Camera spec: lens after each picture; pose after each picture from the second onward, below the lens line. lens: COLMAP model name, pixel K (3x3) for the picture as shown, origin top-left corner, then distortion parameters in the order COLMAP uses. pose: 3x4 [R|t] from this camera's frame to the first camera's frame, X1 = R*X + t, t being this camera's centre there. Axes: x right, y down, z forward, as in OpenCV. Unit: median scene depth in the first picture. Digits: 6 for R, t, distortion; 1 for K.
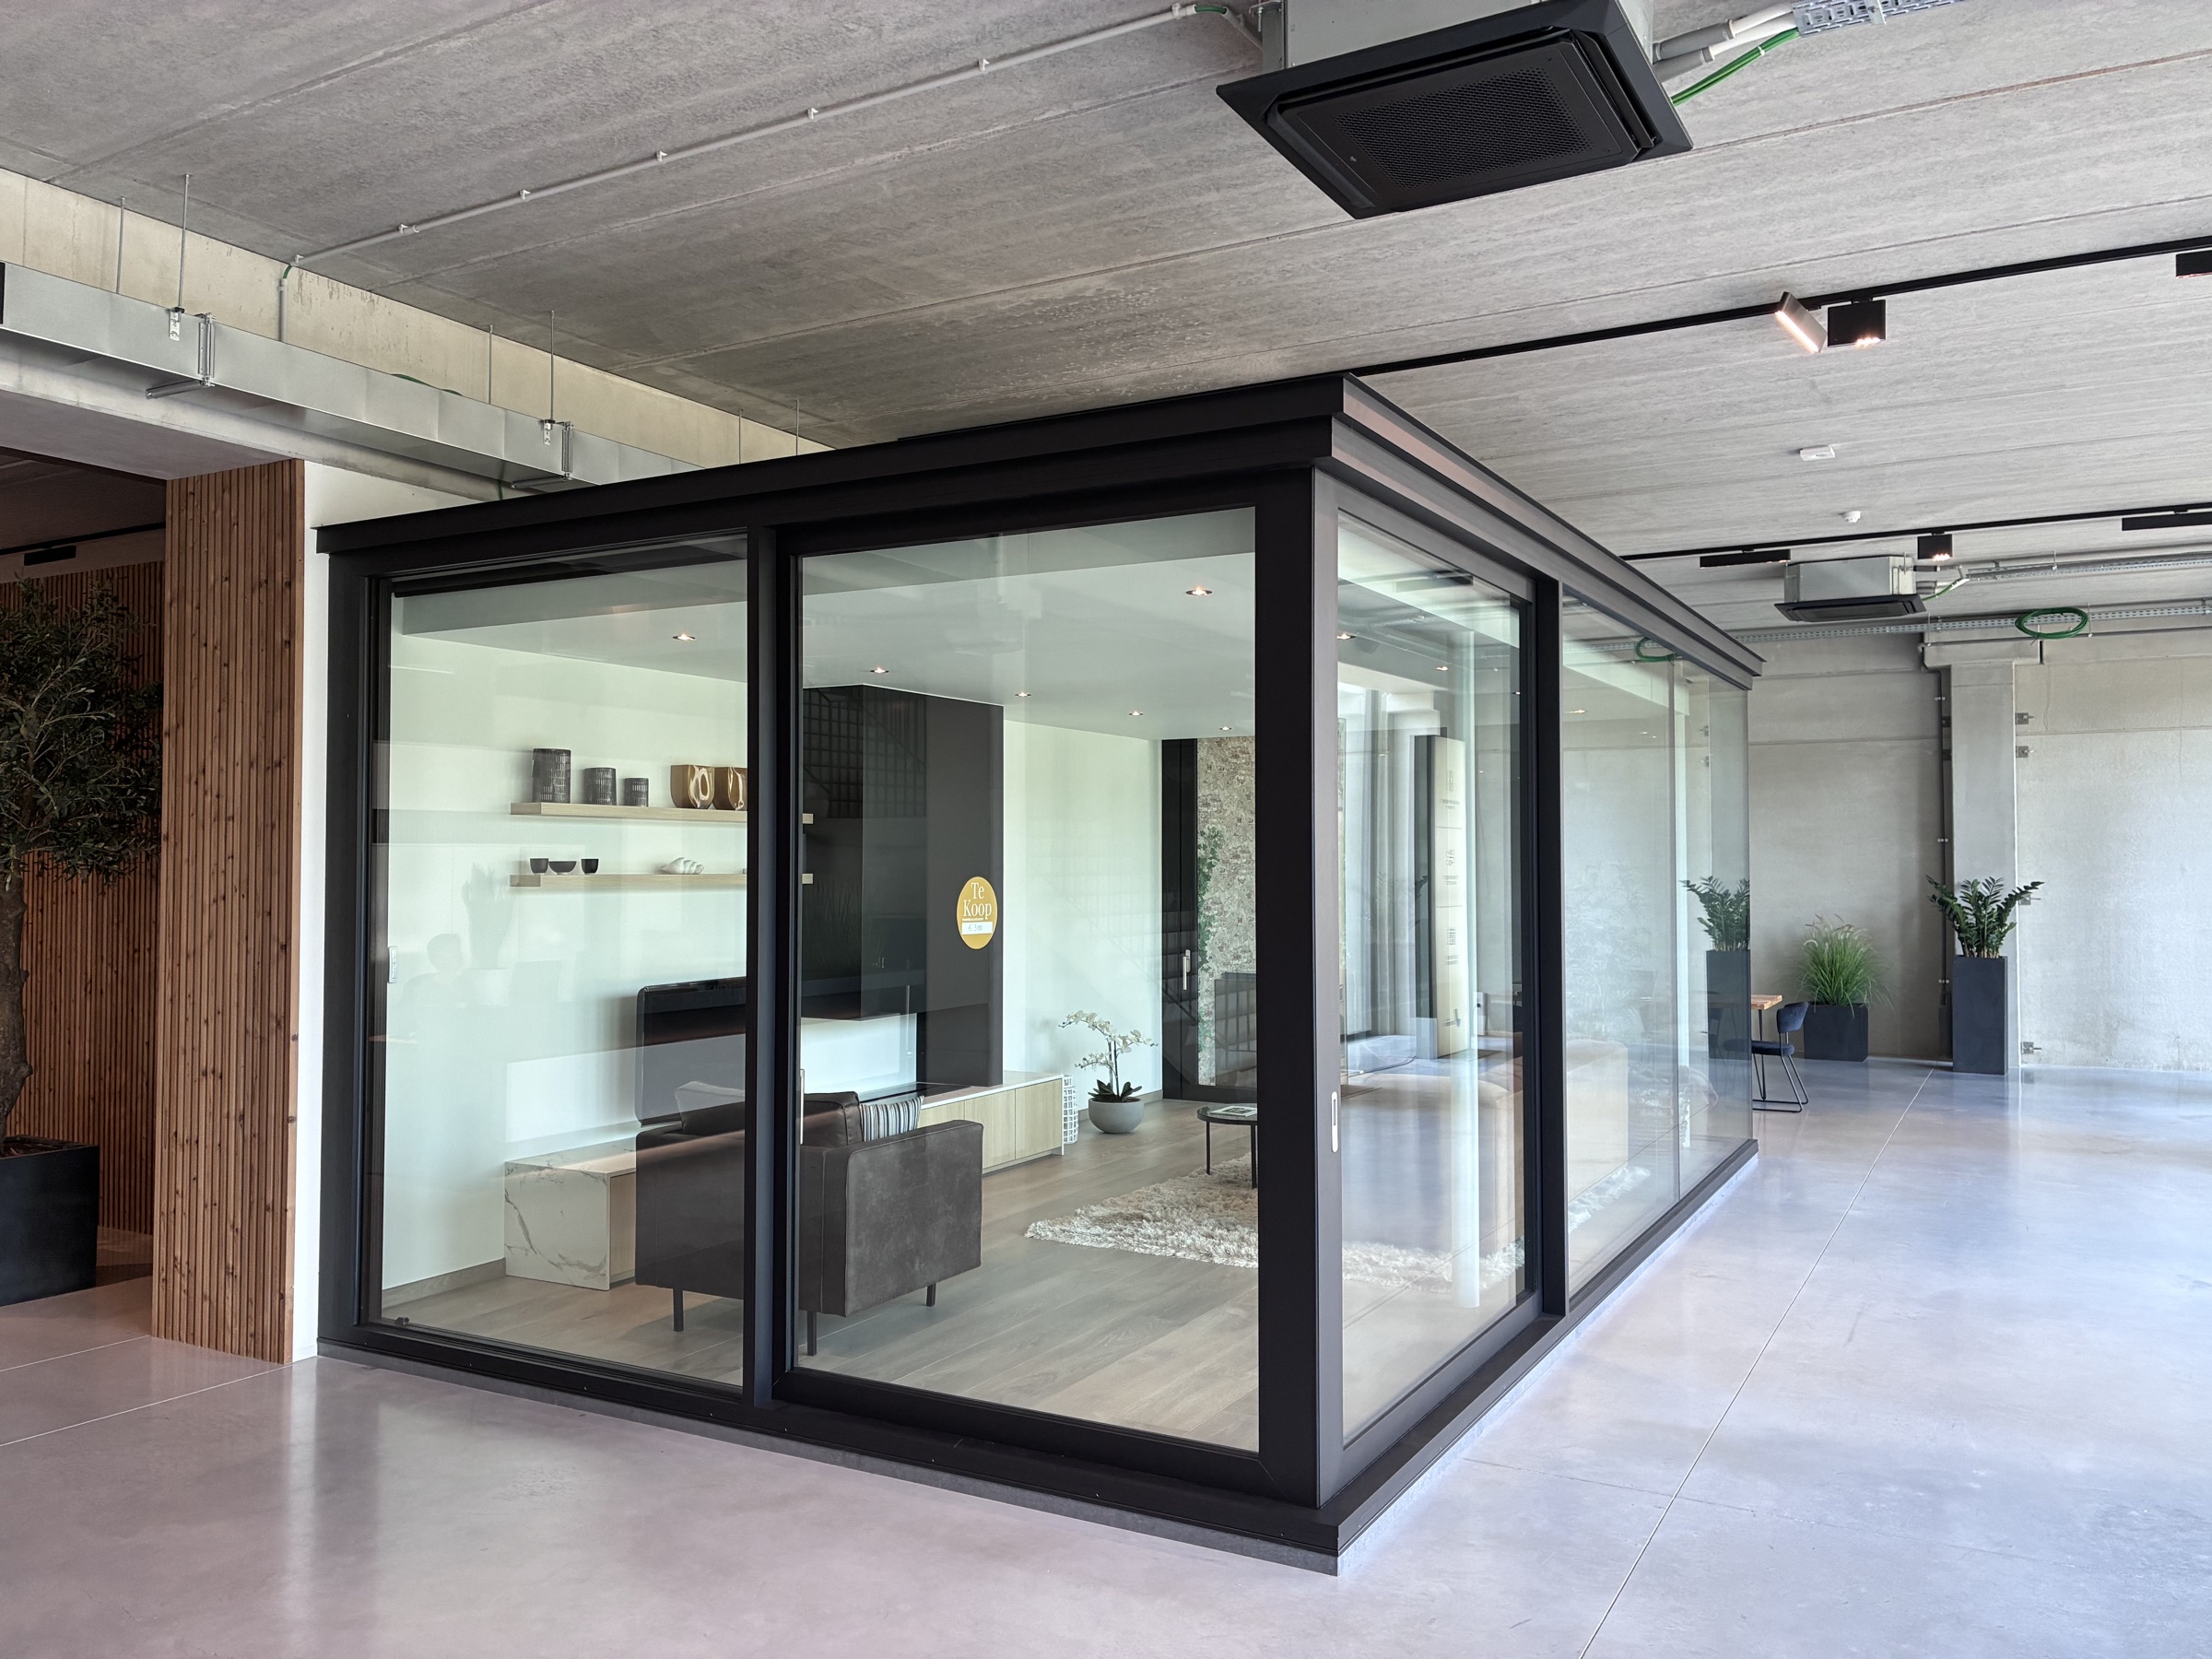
lens RADIAL K [[1681.2, 0, 1108.2], [0, 1681.2, 819.3], [0, 0, 1]] dist [0.031456, -0.006923]
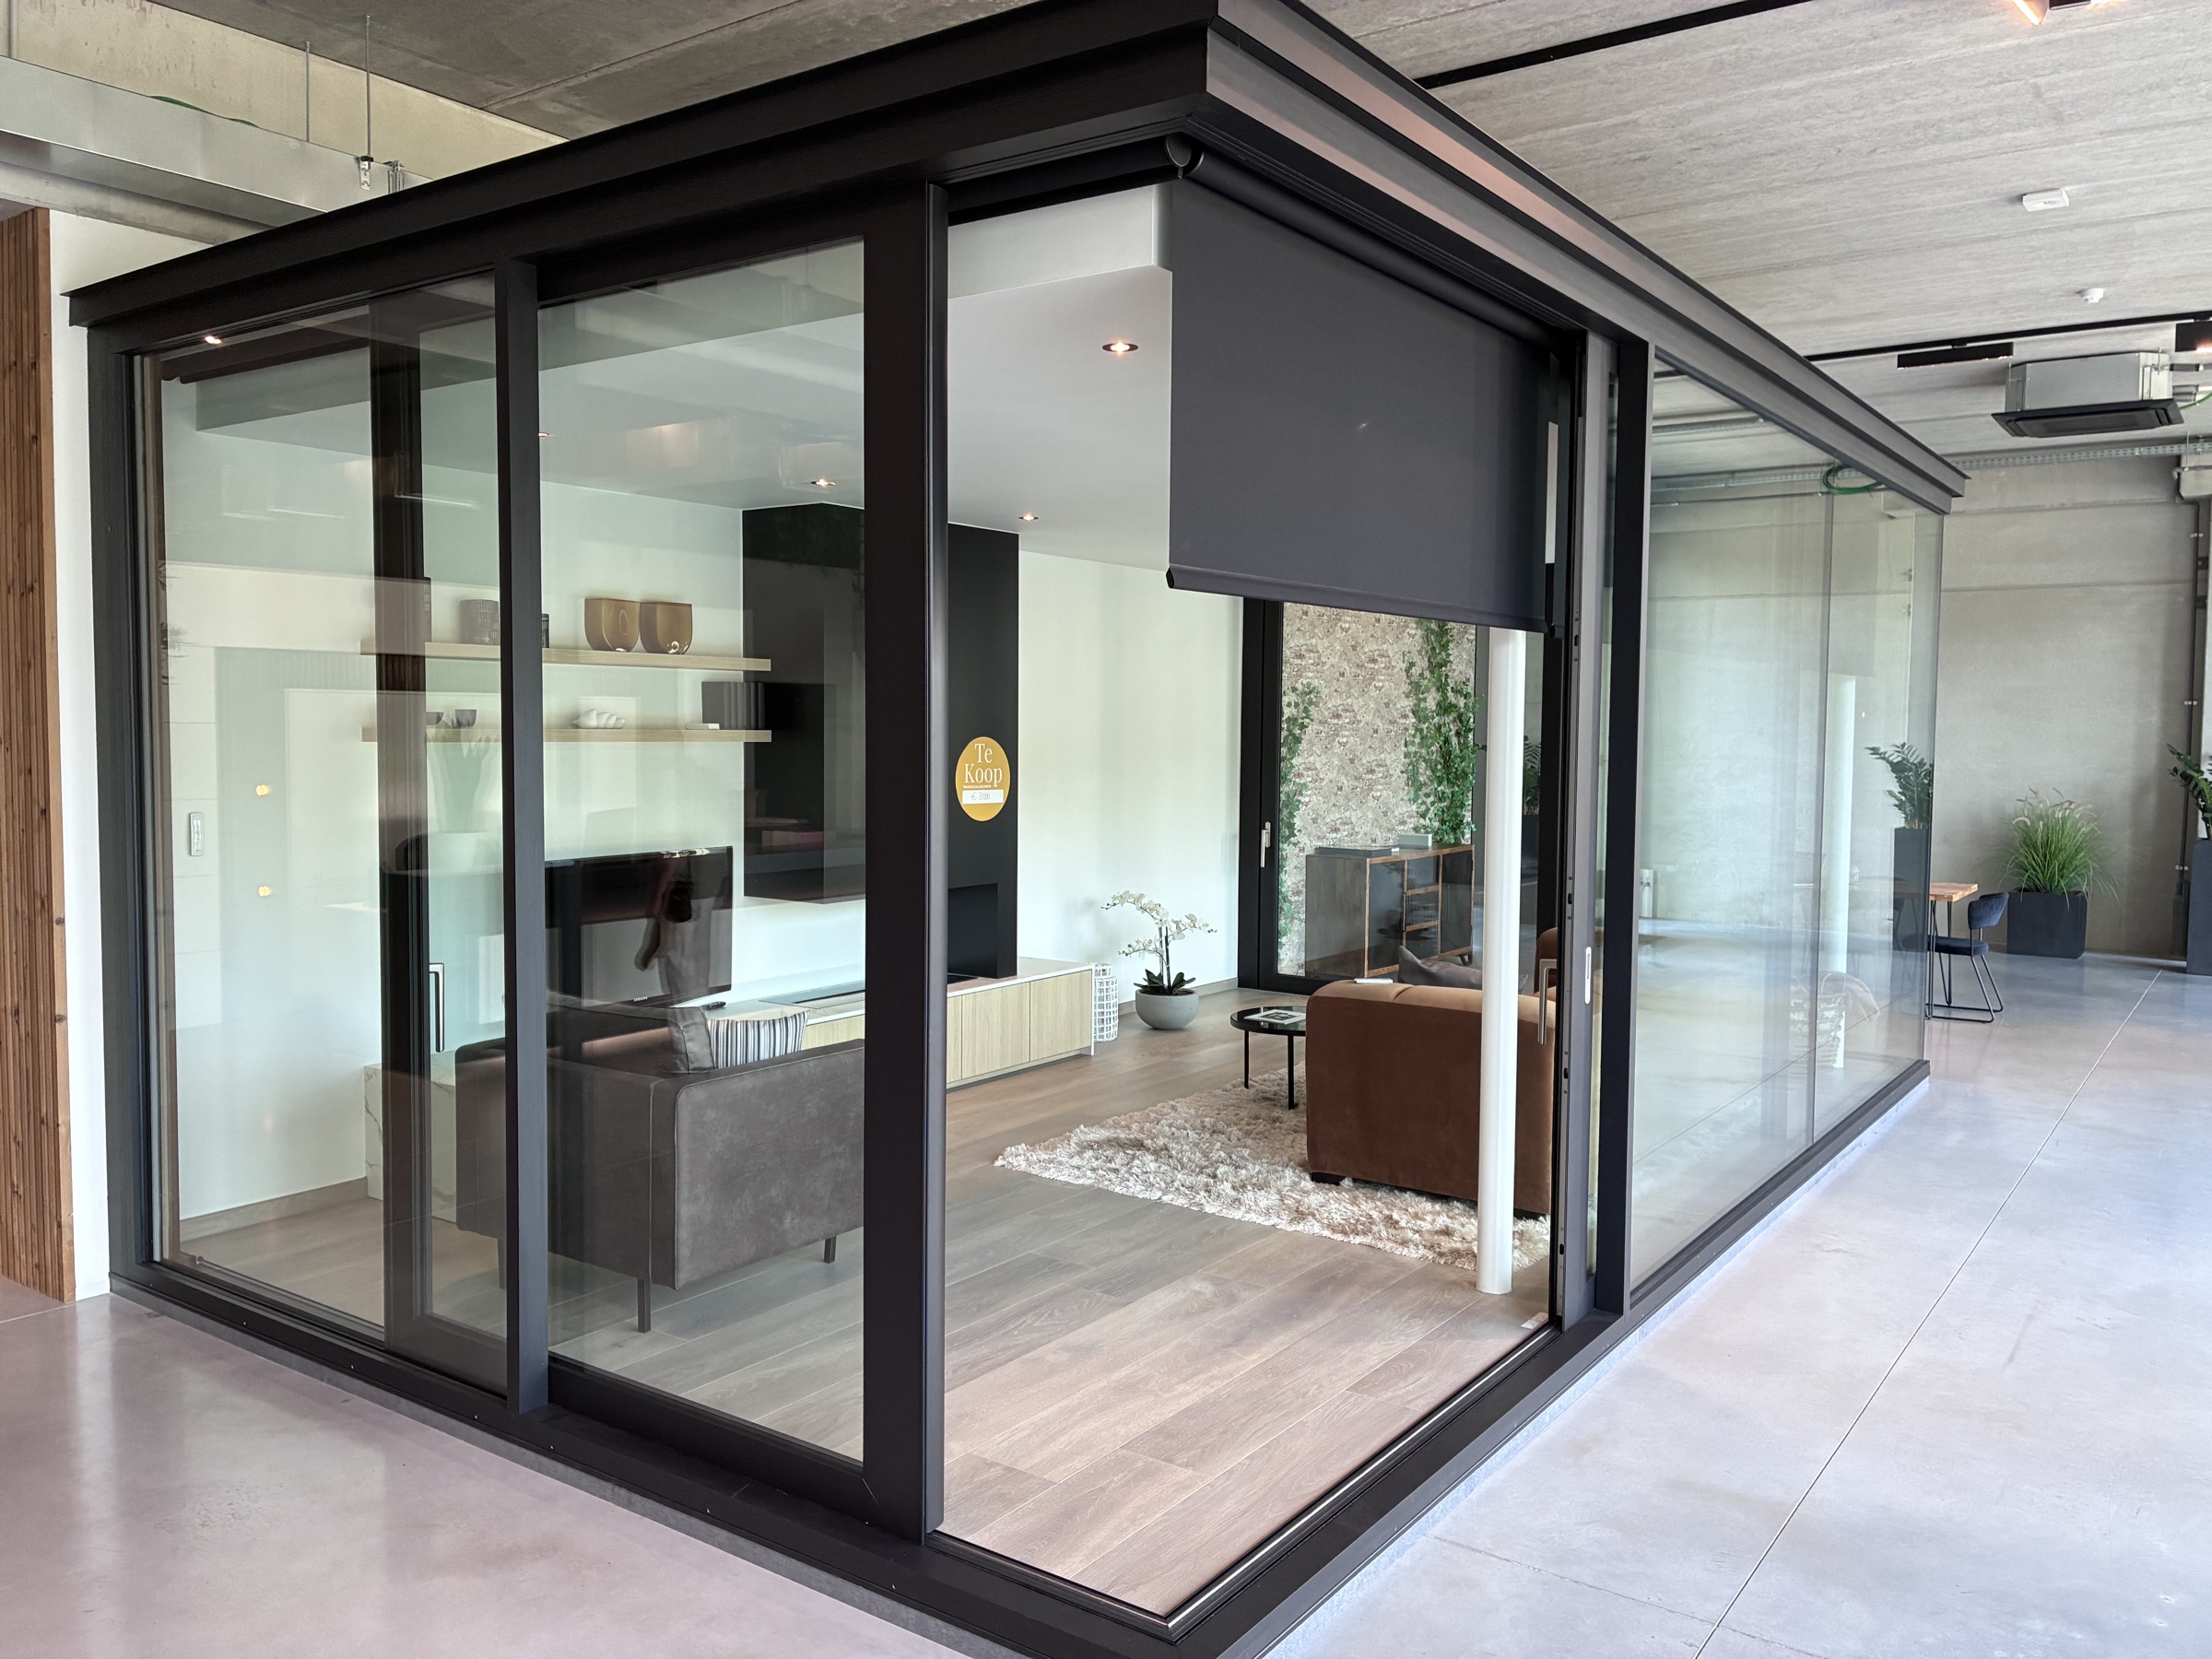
lens RADIAL K [[1680.7, 0, 1118.4], [0, 1680.7, 820.0], [0, 0, 1]] dist [0.073123, -0.092487]
pose [[0.994511, 0.015350, -0.103497, 0.090056], [-0.006596, 0.996410, 0.084406, 0.004183], [0.104421, -0.083260, 0.991042, 0.173597]]
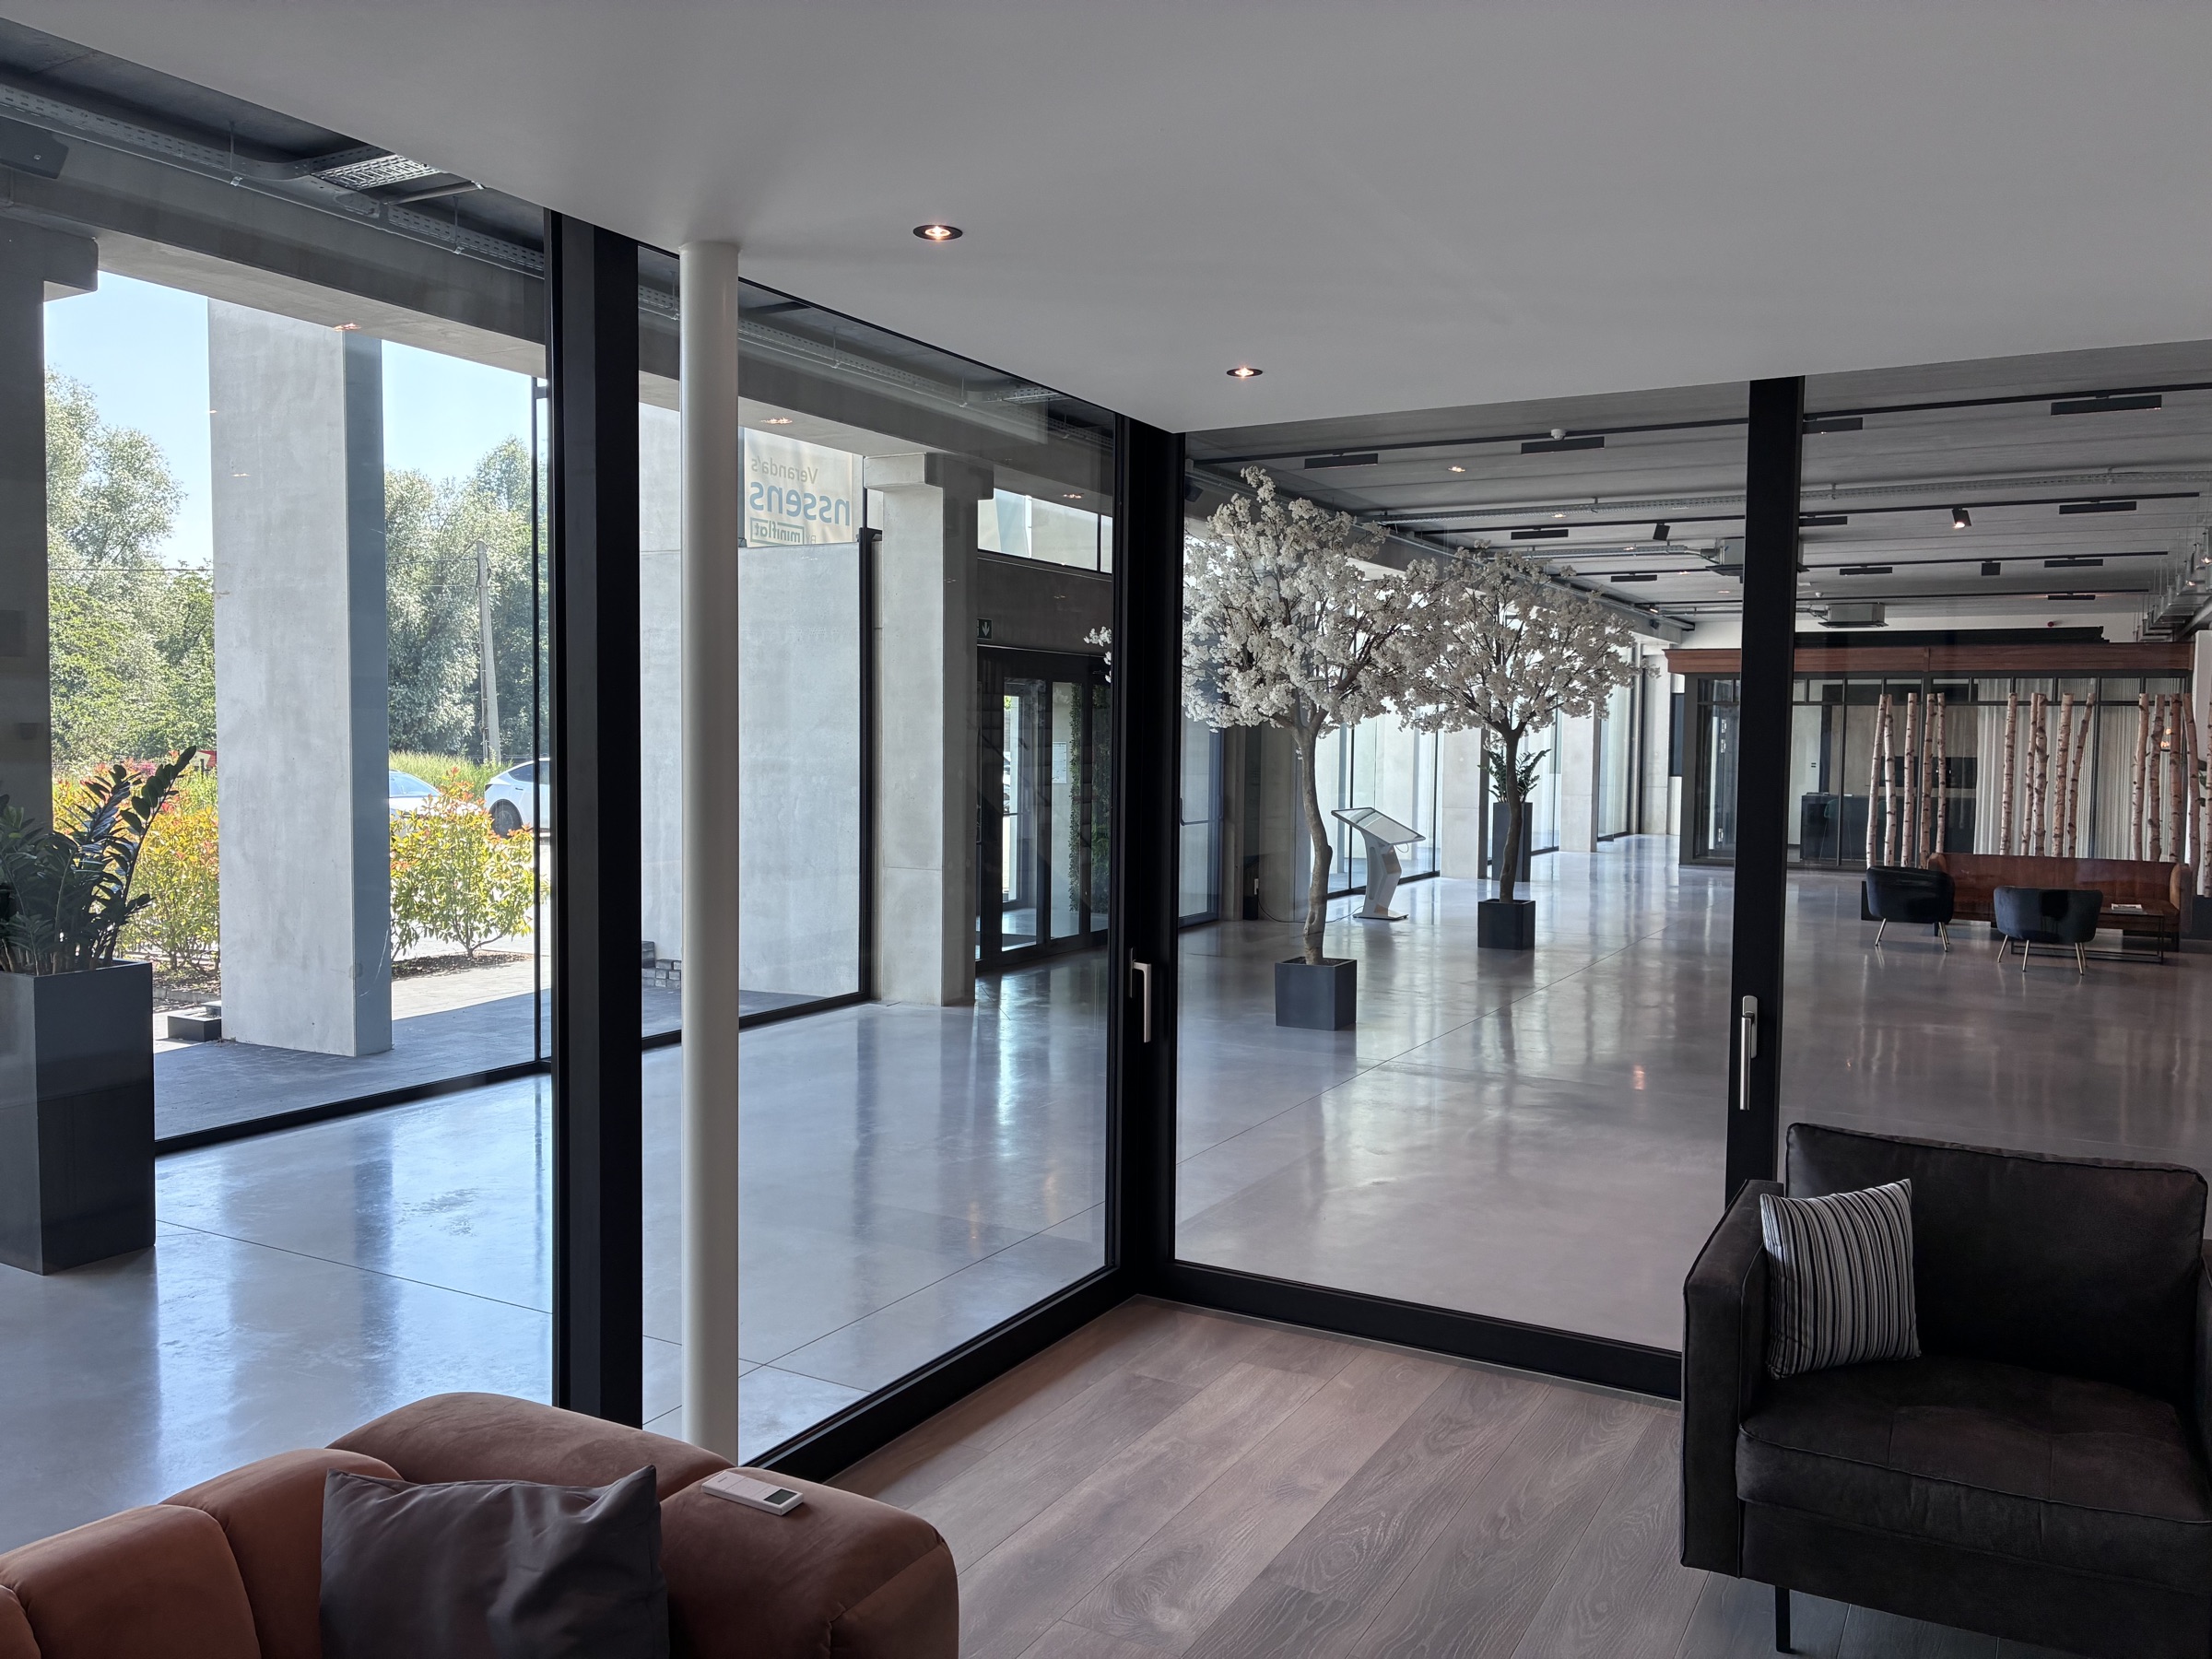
lens RADIAL K [[1681.2, 0, 1108.2], [0, 1681.2, 819.3], [0, 0, 1]] dist [0.031456, -0.006923]
pose [[-0.999957, -0.009154, -0.001386, 0.076037], [-0.009186, 0.999652, 0.024731, 0.026111], [0.001159, 0.024743, -0.999693, 1.175959]]
